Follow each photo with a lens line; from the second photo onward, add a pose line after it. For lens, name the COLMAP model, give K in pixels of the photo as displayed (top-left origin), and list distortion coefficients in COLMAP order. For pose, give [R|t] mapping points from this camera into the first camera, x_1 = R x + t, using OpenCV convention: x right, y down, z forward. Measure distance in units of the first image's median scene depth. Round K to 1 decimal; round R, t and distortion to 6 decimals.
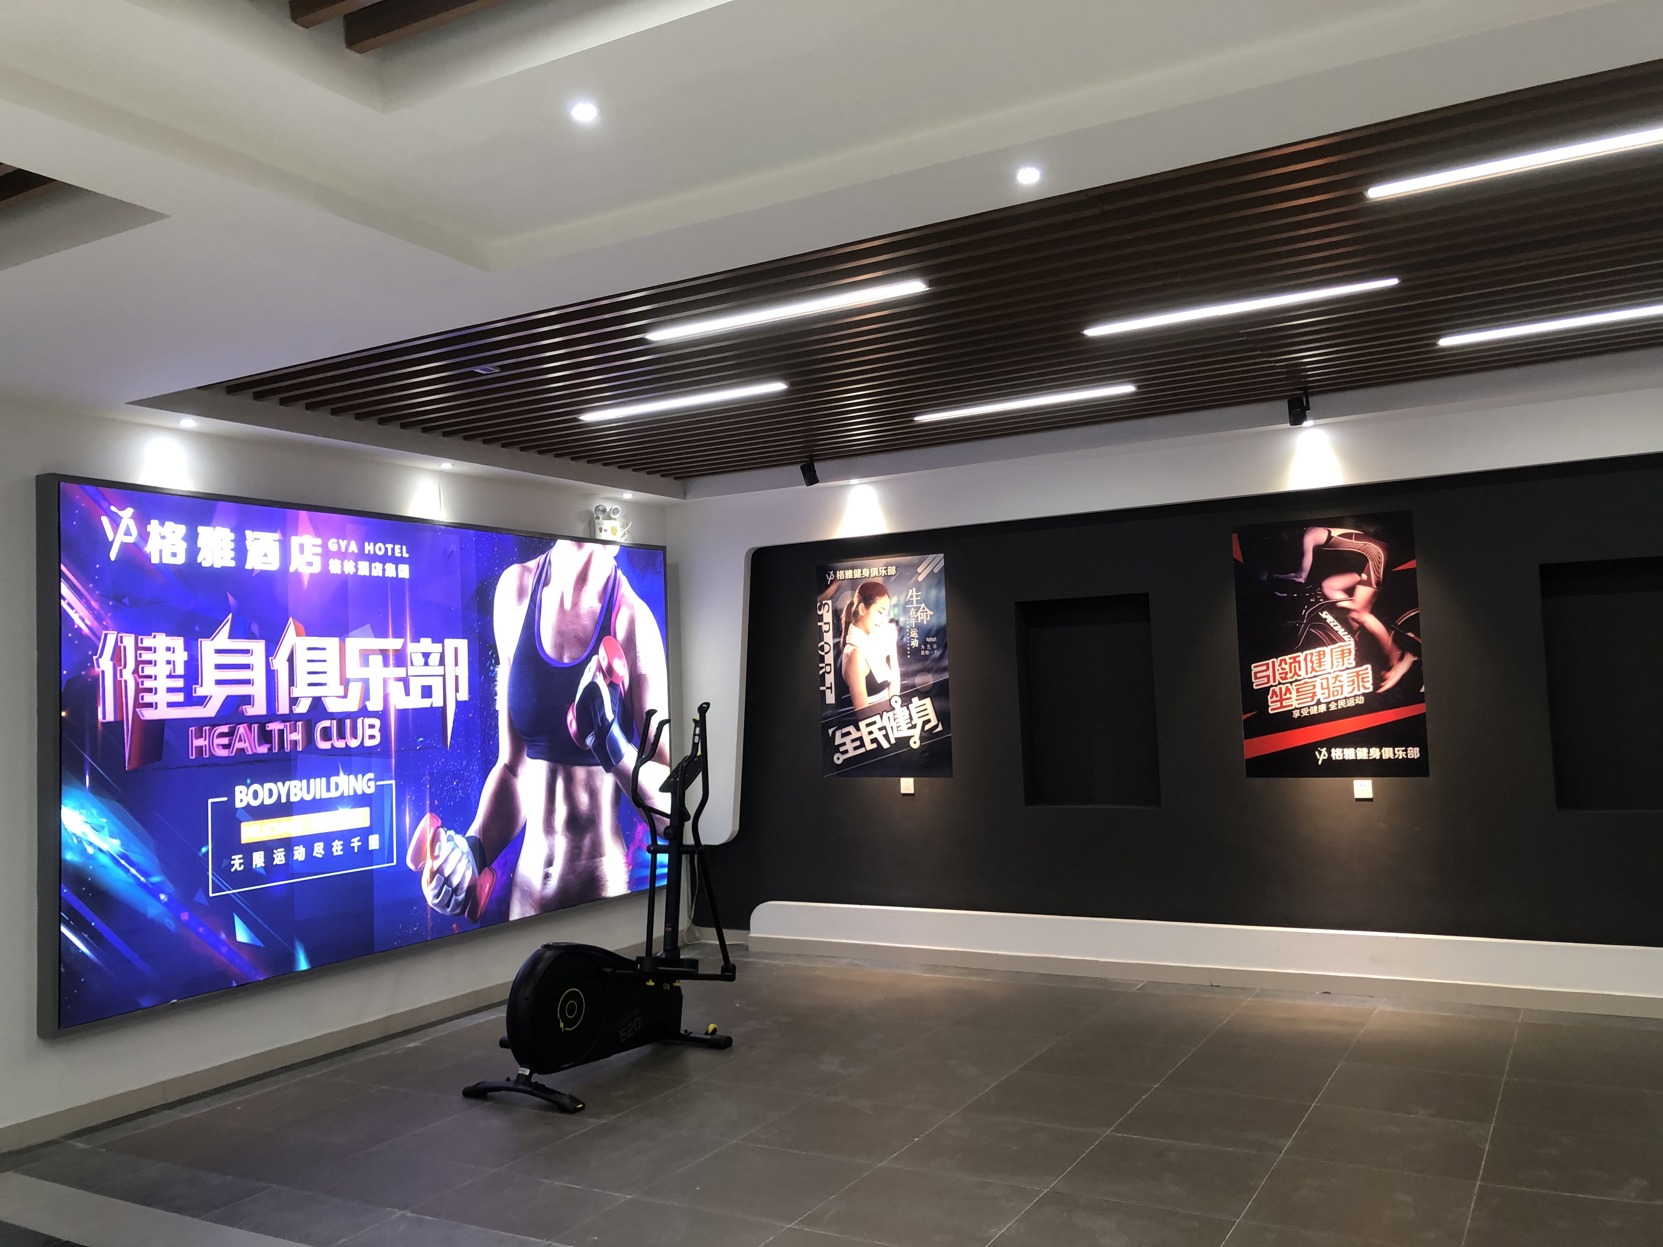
lens RADIAL K [[1359.7, 0, 841.1], [0, 1359.7, 621.4], [0, 0, 1]] dist [0.067262, -0.009557]
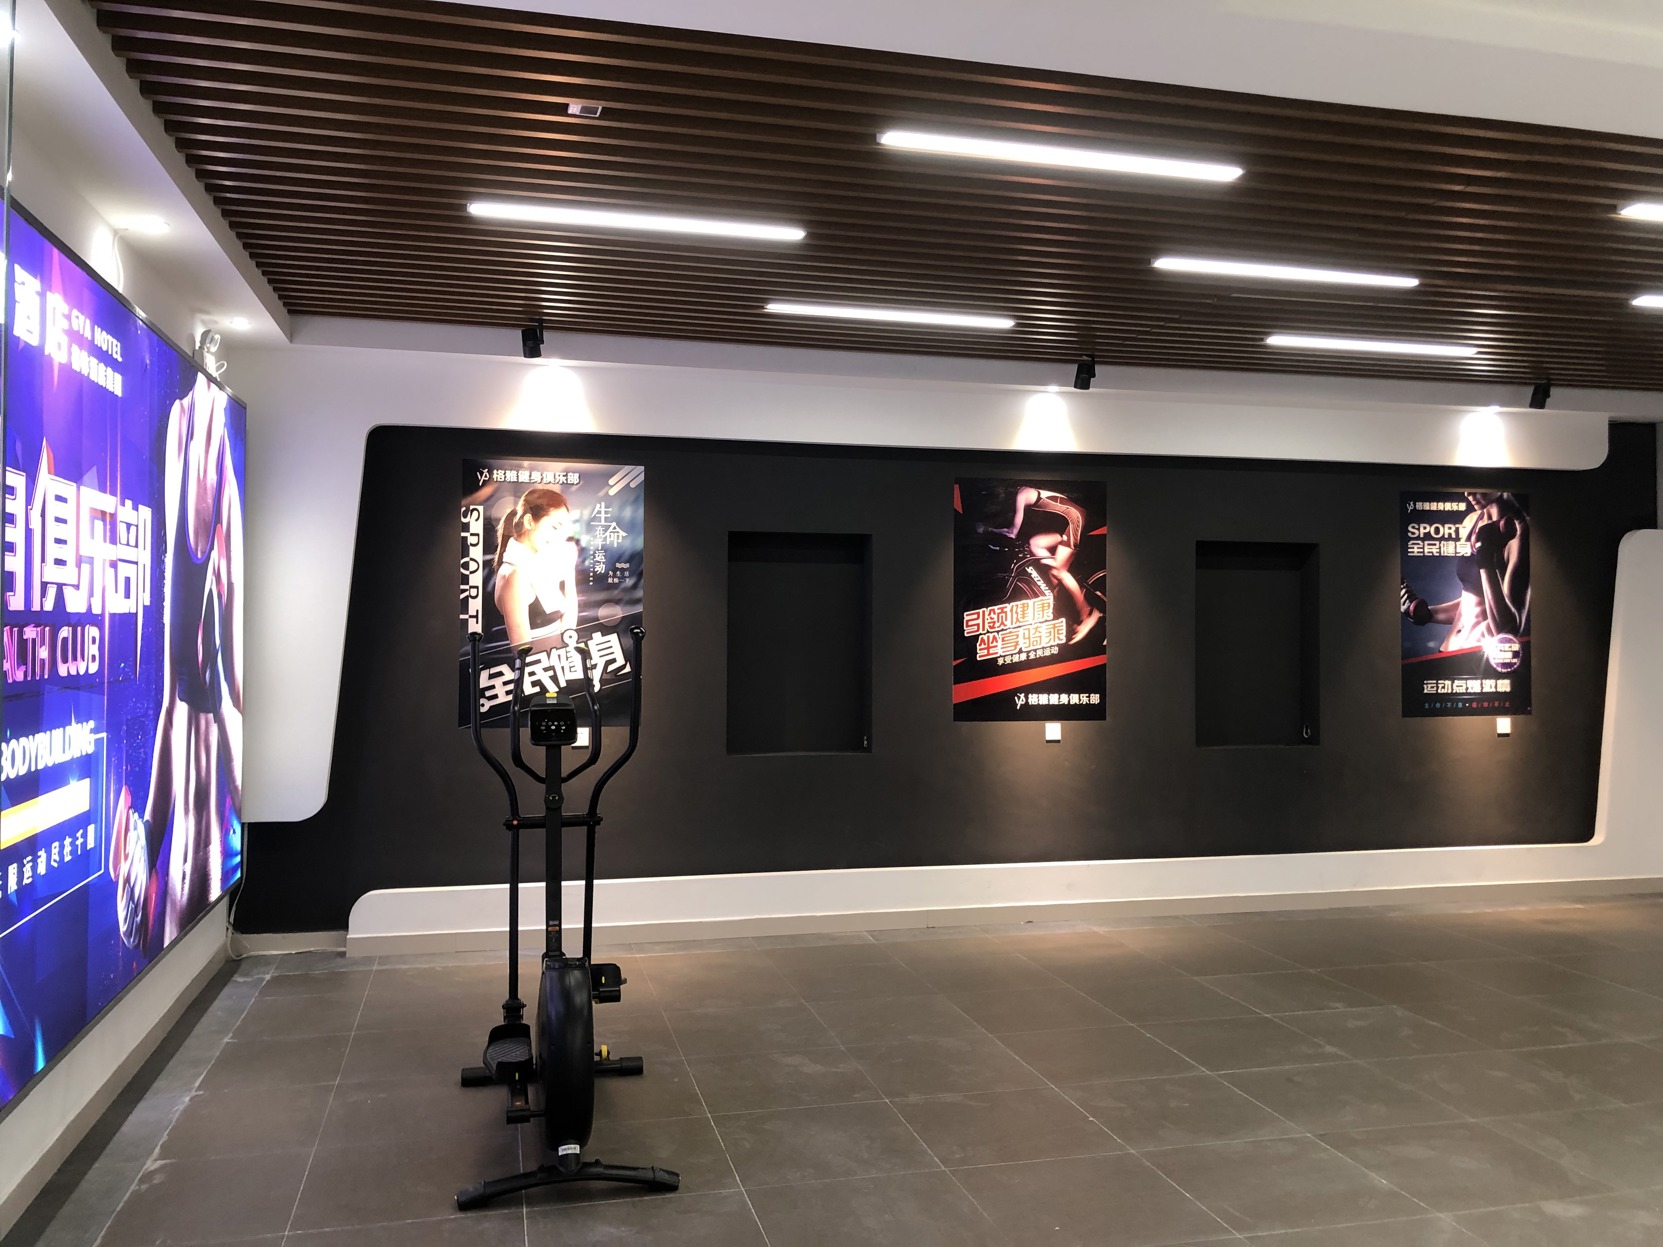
lens RADIAL K [[1359.7, 0, 841.1], [0, 1359.7, 621.4], [0, 0, 1]] dist [0.067262, -0.009557]
pose [[0.717732, 0.045819, 0.694811, -0.466998], [-0.067789, 0.997691, 0.004232, 0.038865], [-0.693012, -0.050138, 0.719180, 0.319247]]
